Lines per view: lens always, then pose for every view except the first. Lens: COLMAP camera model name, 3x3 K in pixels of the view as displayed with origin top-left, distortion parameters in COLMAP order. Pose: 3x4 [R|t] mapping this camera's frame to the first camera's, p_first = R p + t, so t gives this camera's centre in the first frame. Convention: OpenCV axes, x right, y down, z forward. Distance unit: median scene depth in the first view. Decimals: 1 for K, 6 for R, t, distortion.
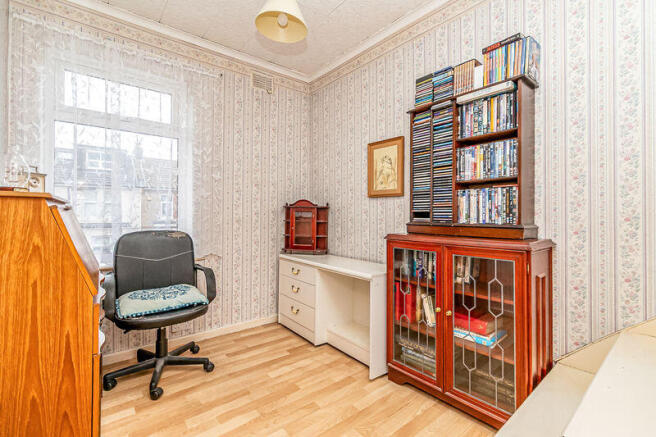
lens RADIAL K [[299.6, 0, 325.6], [0, 299.6, 215.6], [0, 0, 1]] dist [0.005989, -0.000137]
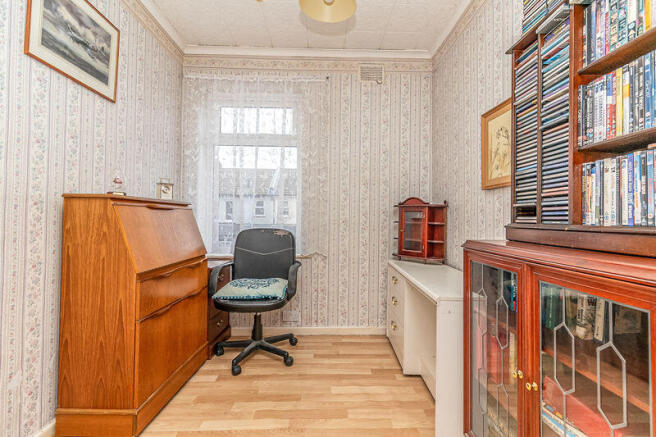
lens RADIAL K [[299.6, 0, 328.9], [0, 299.6, 216.4], [0, 0, 1]] dist [0.005989, -0.000137]
pose [[0.796736, -0.000977, -0.604326, 0.354545], [-0.007536, 0.999905, -0.011553, 0.017131], [0.604280, 0.013759, 0.796653, 0.260217]]
